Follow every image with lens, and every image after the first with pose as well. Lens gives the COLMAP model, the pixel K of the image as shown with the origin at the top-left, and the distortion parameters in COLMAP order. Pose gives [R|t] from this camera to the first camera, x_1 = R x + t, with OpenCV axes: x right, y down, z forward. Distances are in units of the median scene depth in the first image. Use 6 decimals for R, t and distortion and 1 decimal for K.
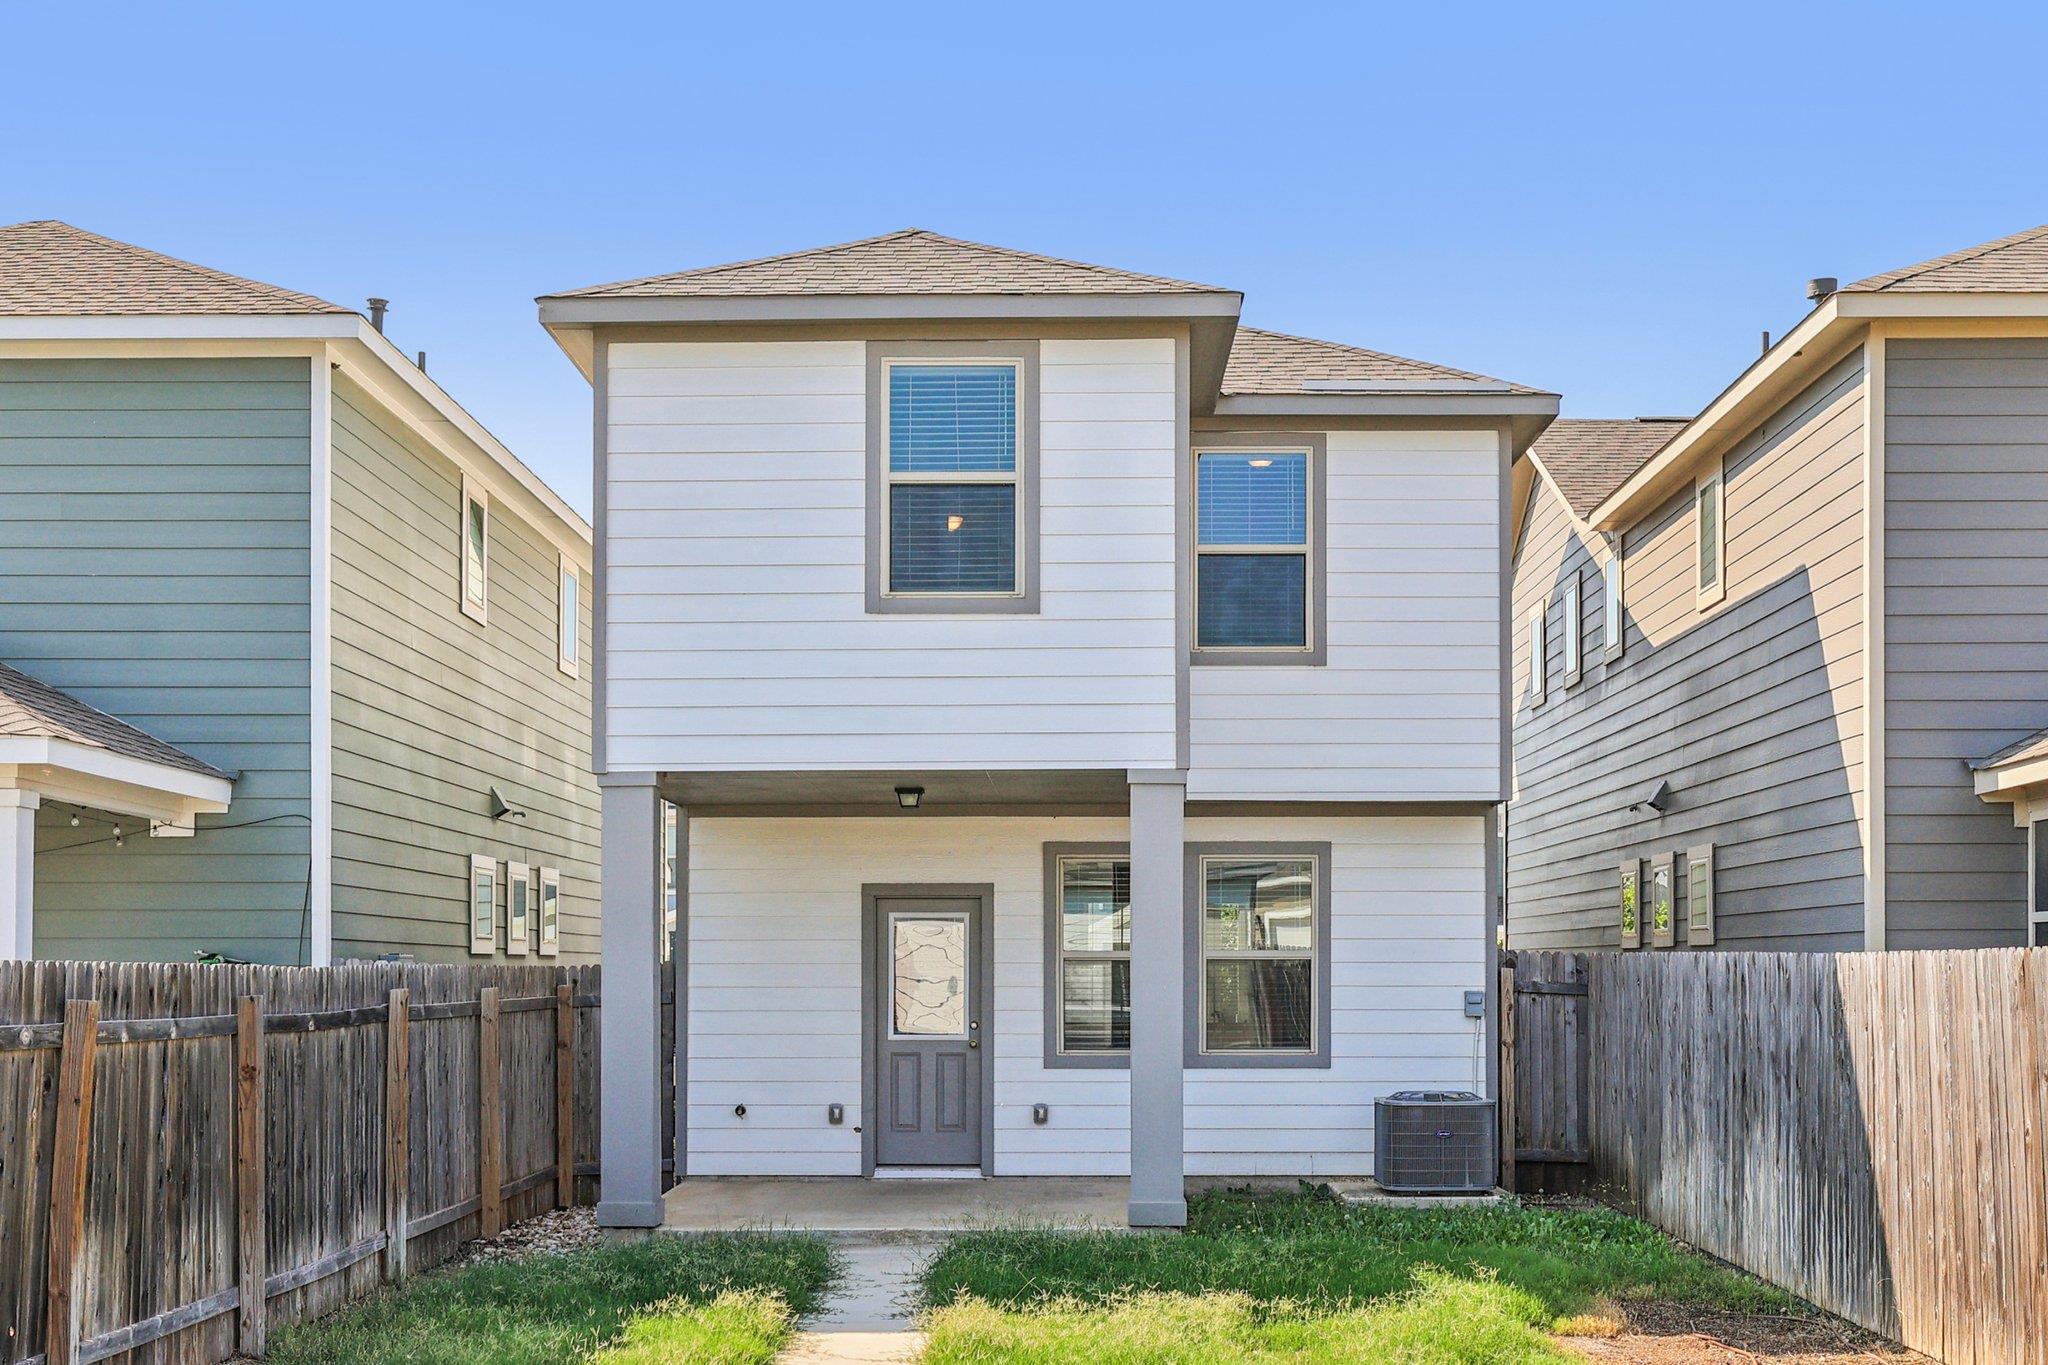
lens RADIAL K [[2351.6, 0, 977.5], [0, 2351.6, 806.2], [0, 0, 1]] dist [-0.000503, 0.008253]
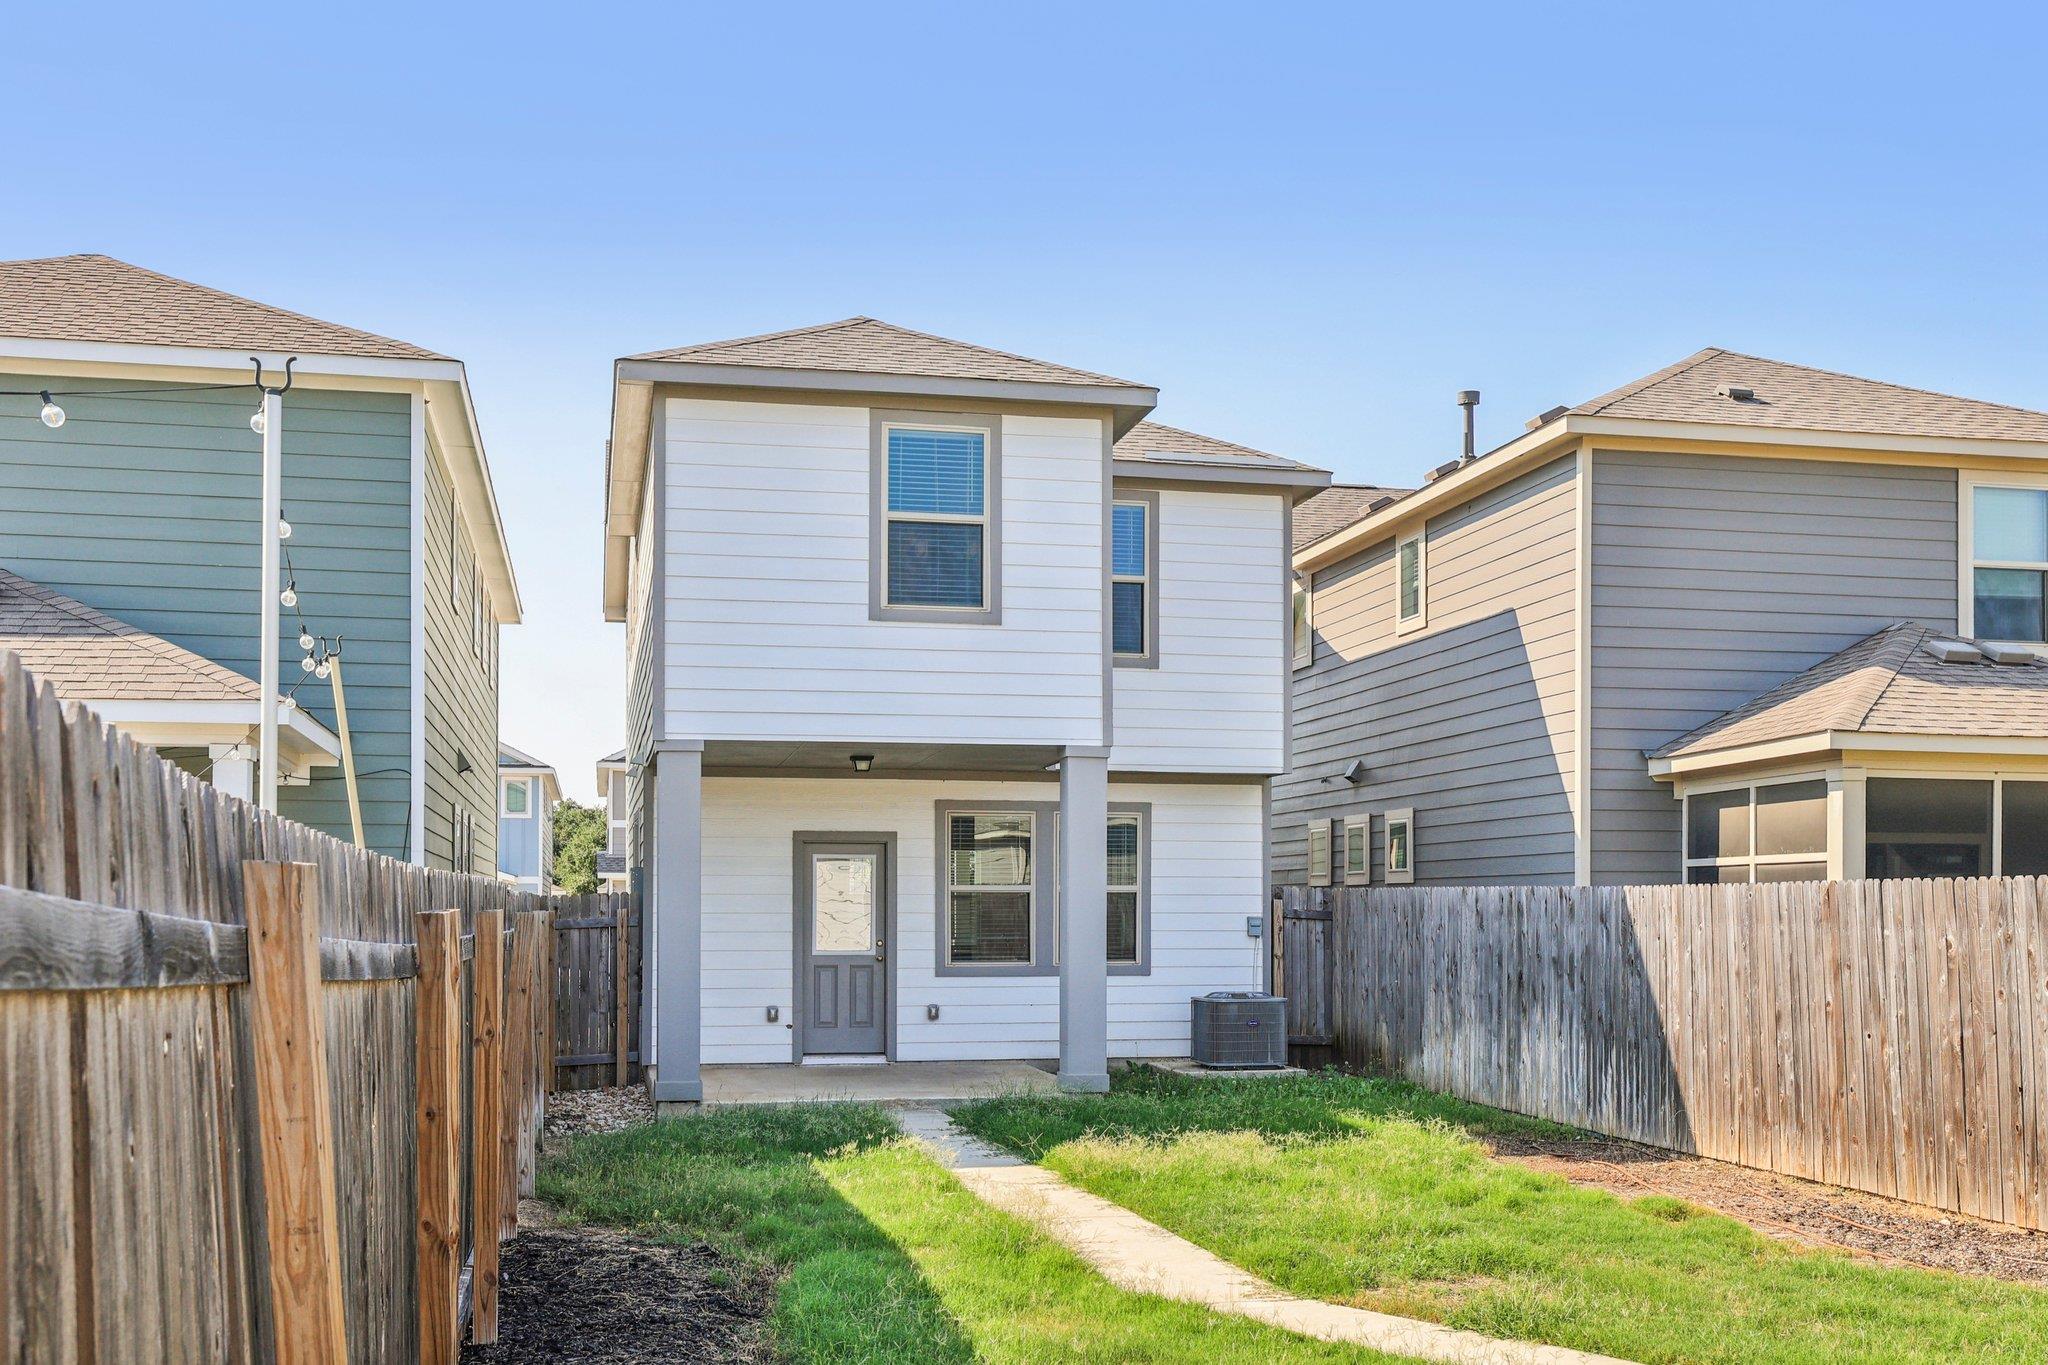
lens RADIAL K [[2022.4, 0, 917.8], [0, 2022.4, 770.3], [0, 0, 1]] dist [0.003211, -0.007796]
pose [[0.975256, 0.017236, 0.220404, -0.253097], [-0.017265, 0.999849, -0.001792, 0.001415], [-0.220402, -0.002058, 0.975407, -0.080248]]
